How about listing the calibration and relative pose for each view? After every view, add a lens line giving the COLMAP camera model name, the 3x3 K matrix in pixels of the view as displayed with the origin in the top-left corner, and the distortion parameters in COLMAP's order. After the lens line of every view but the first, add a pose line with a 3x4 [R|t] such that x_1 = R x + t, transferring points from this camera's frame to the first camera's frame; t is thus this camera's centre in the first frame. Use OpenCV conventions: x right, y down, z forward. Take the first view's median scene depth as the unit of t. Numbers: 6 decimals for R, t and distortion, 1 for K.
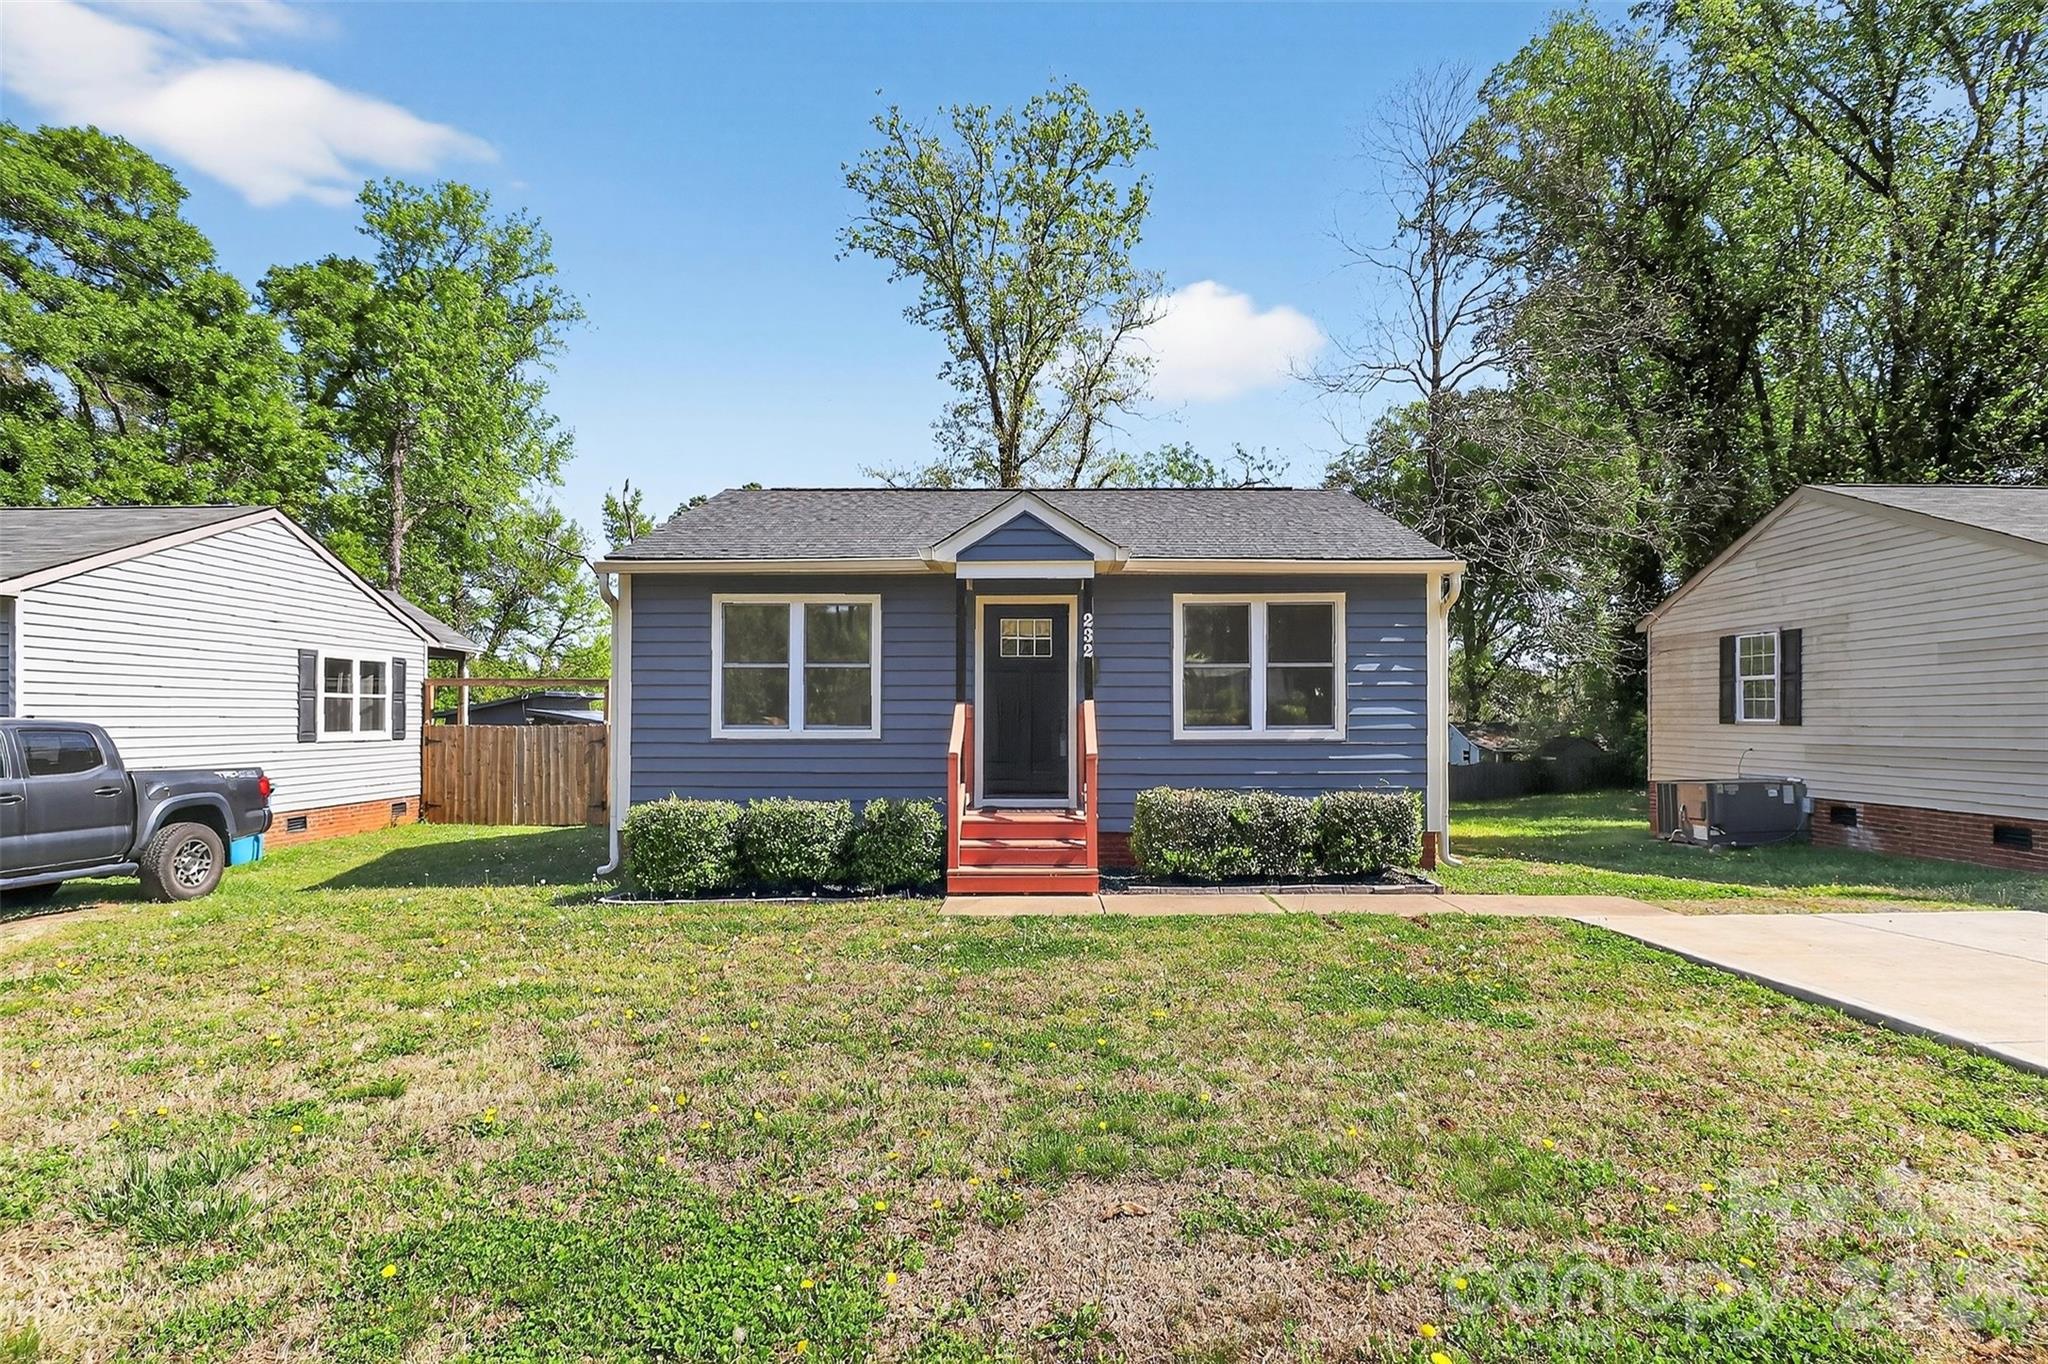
lens RADIAL K [[1015.1, 0, 1035.7], [0, 1015.1, 736.3], [0, 0, 1]] dist [-0.001414, -0.012614]
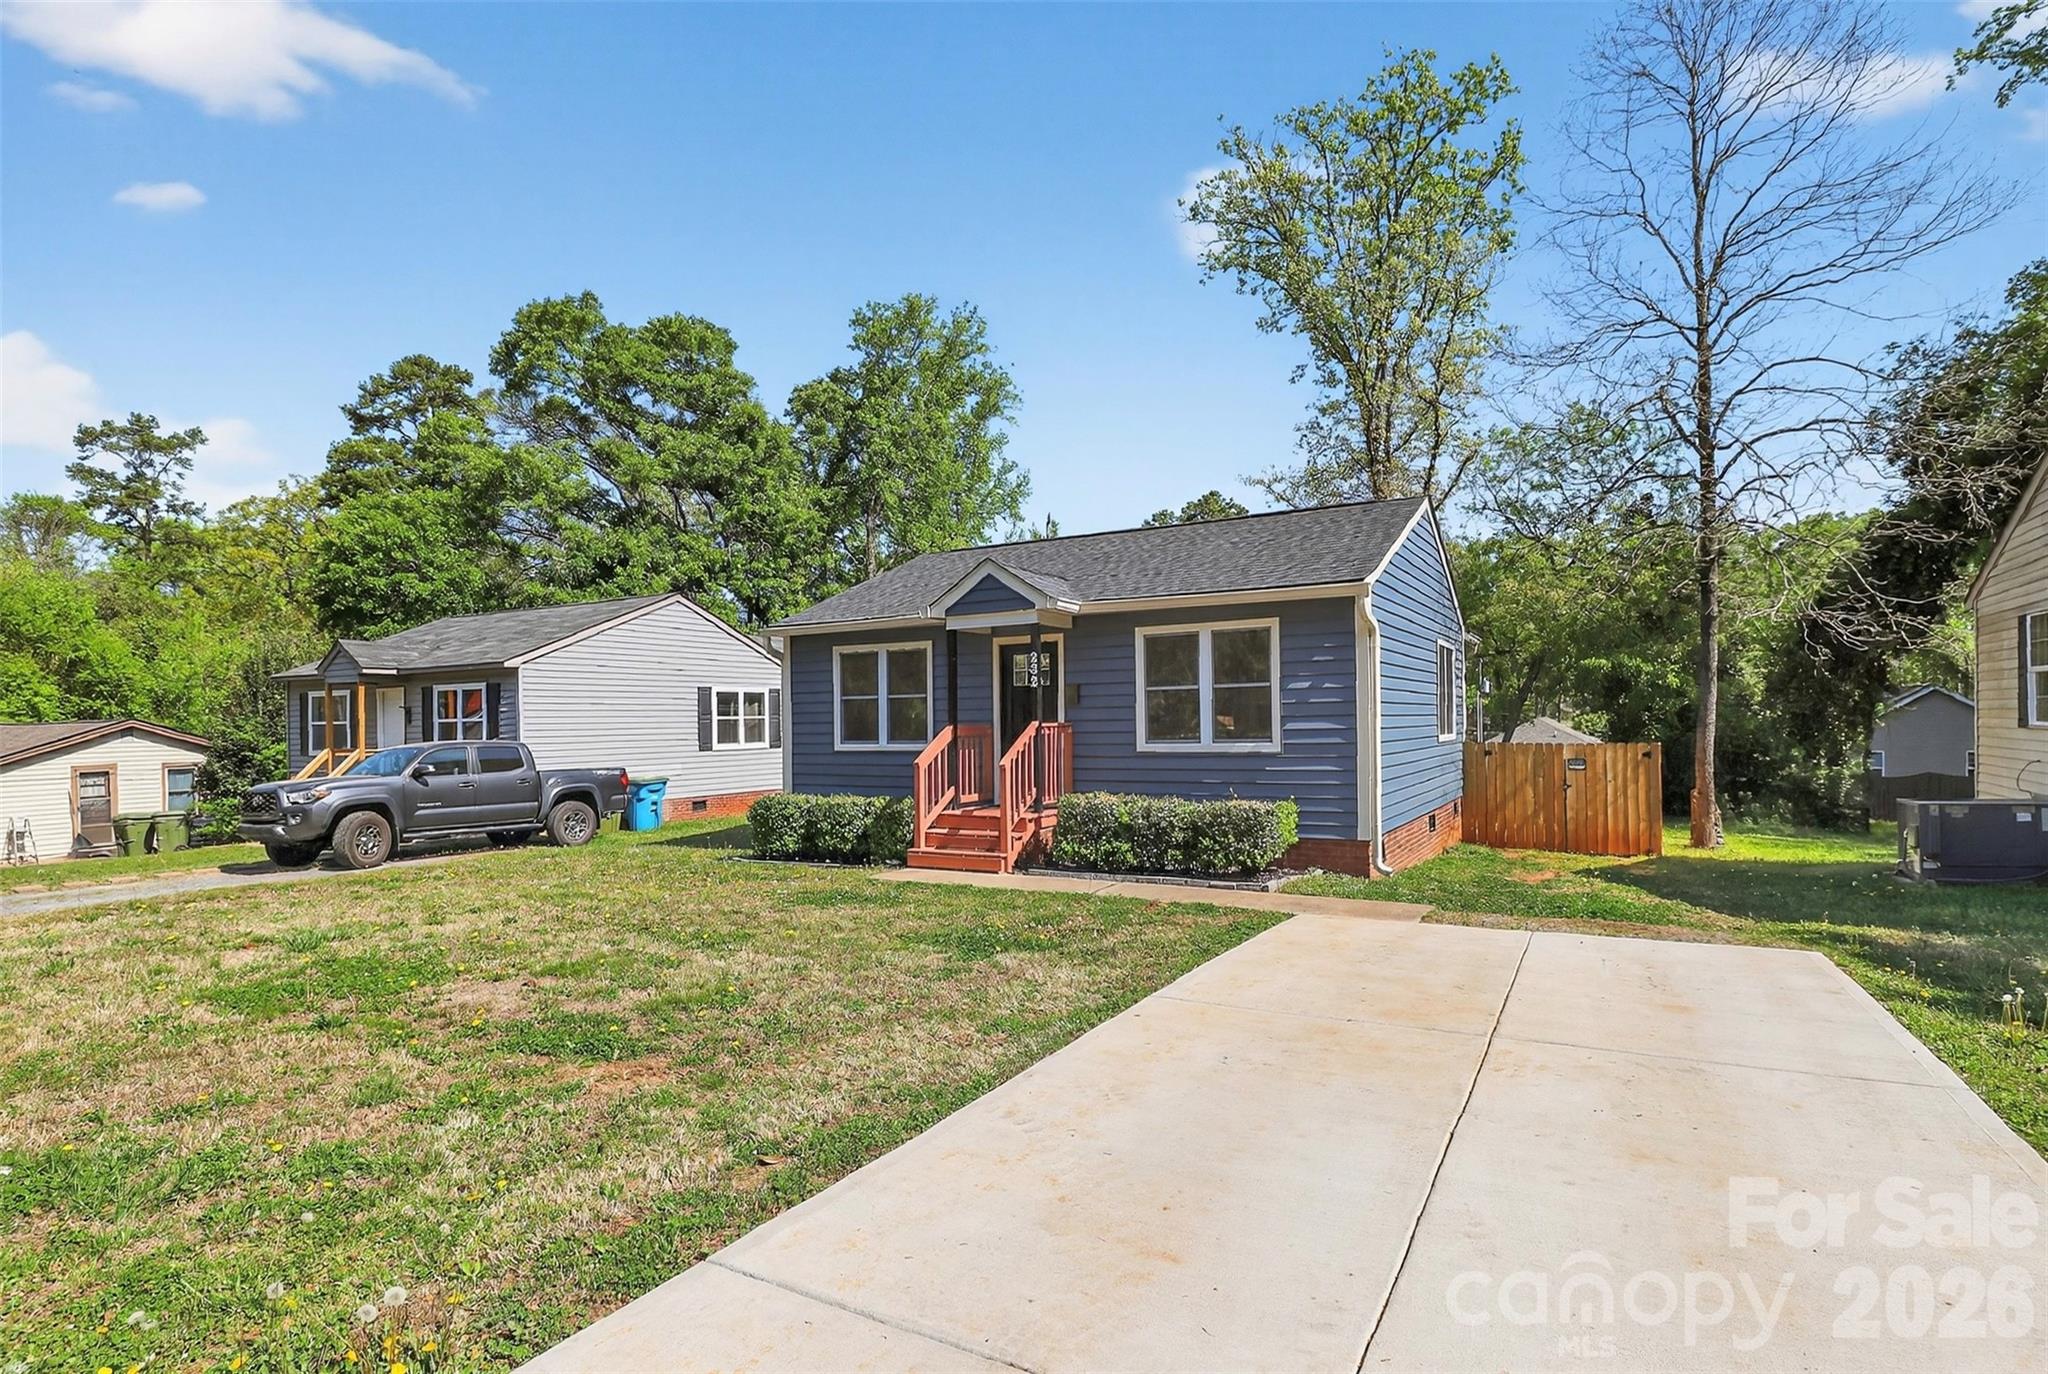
lens RADIAL K [[1043.3, 0, 1019.9], [0, 1043.3, 754.8], [0, 0, 1]] dist [-0.017805, -0.000938]
pose [[0.863064, 0.002897, -0.505086, 0.624117], [0.006163, 0.999849, 0.016266, -0.013806], [0.505056, -0.017152, 0.862916, -0.107673]]
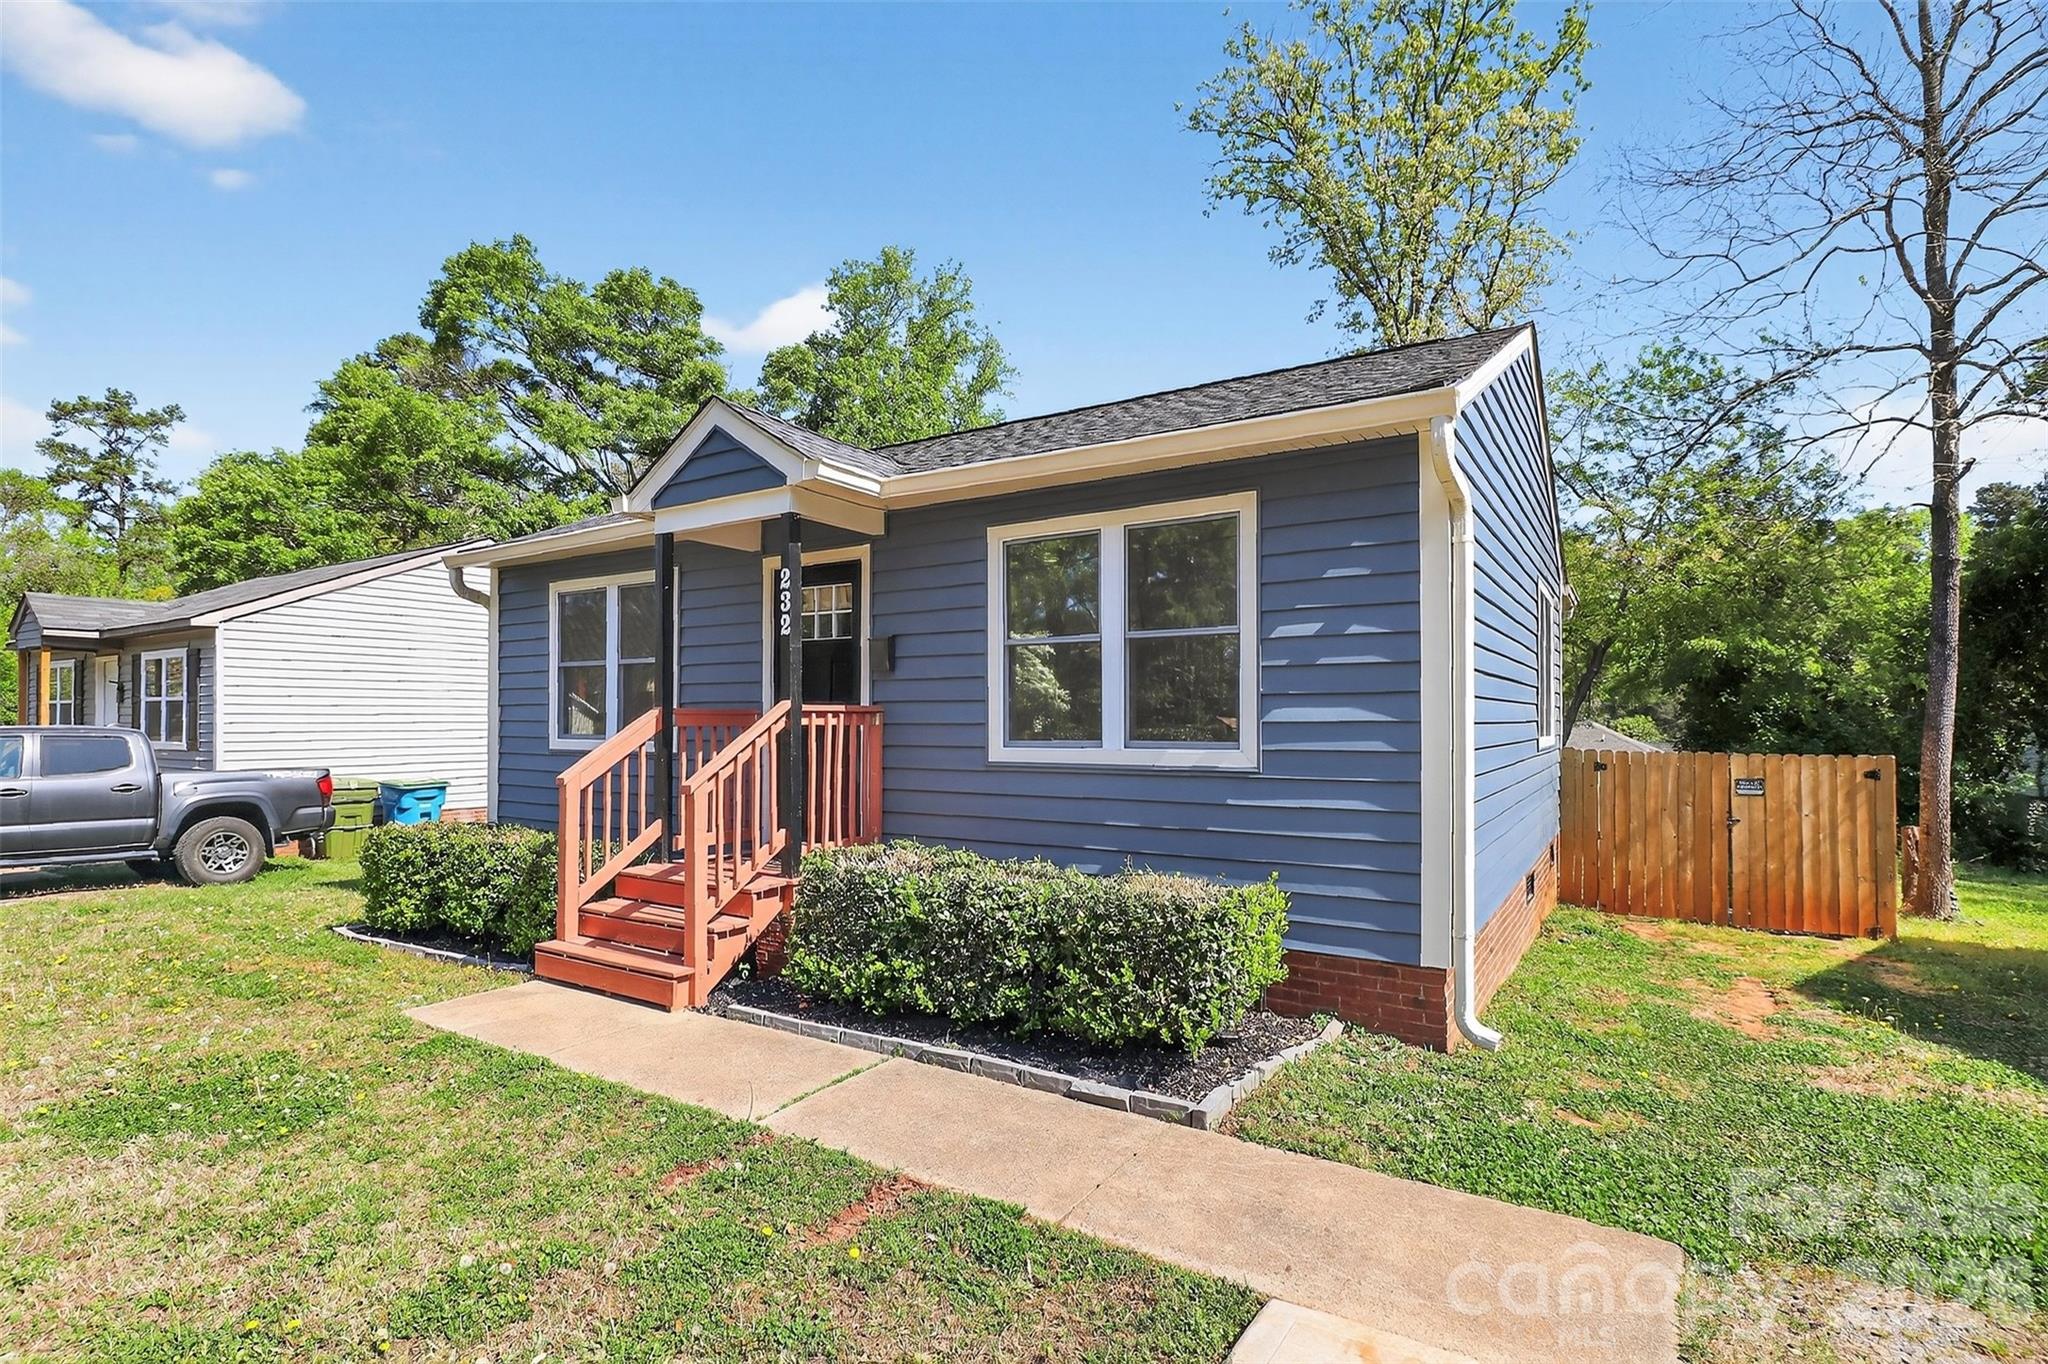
lens RADIAL K [[1011.5, 0, 1006.5], [0, 1011.5, 723.2], [0, 0, 1]] dist [-0.017186, -0.000984]
pose [[0.842898, 0.000484, -0.538074, 0.473802], [-0.007910, 0.999903, -0.011492, -0.013604], [0.538016, 0.013942, 0.842820, 0.484201]]
